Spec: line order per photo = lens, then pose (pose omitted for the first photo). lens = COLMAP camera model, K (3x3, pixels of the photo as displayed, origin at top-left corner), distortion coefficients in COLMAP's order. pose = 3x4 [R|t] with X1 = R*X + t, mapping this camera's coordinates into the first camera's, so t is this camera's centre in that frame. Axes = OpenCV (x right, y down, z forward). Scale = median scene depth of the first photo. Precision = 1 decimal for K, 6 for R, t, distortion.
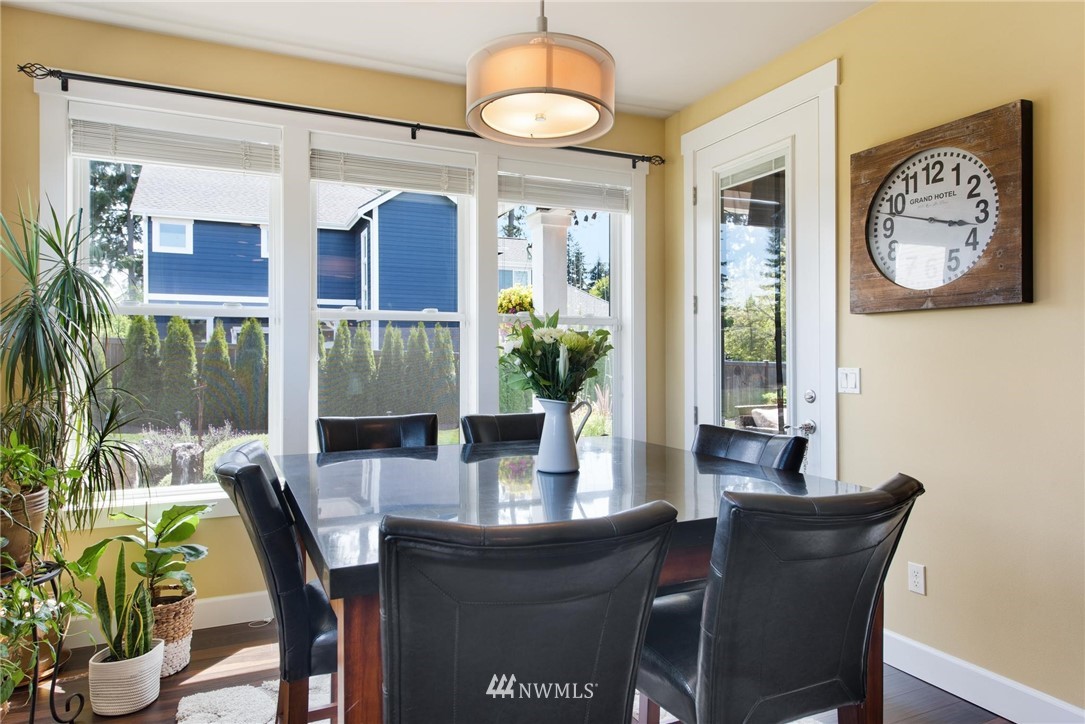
lens RADIAL K [[711.0, 0, 542.5], [0, 711.0, 362.0], [0, 0, 1]] dist [0.000966, -0.000335]
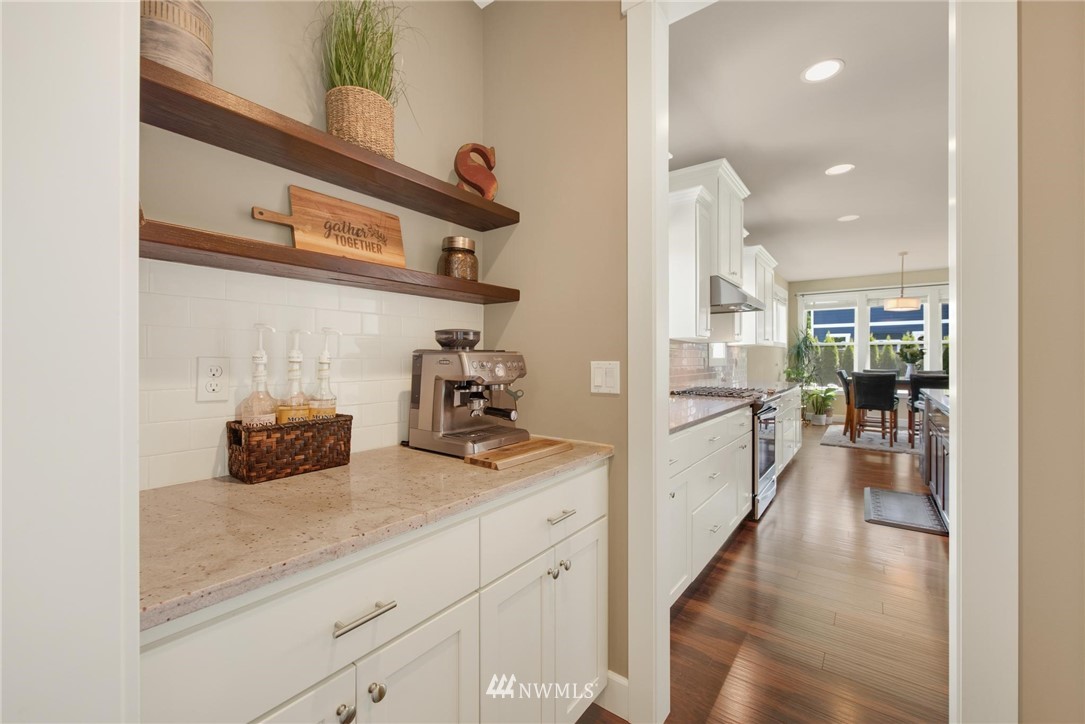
lens RADIAL K [[435.9, 0, 537.4], [0, 435.9, 362.9], [0, 0, 1]] dist [-0.001752, -0.000854]
pose [[0.485389, 0.000538, -0.874298, 0.909641], [0.001291, 0.999998, 0.001331, 0.035139], [0.874297, -0.001775, 0.485388, -1.774802]]
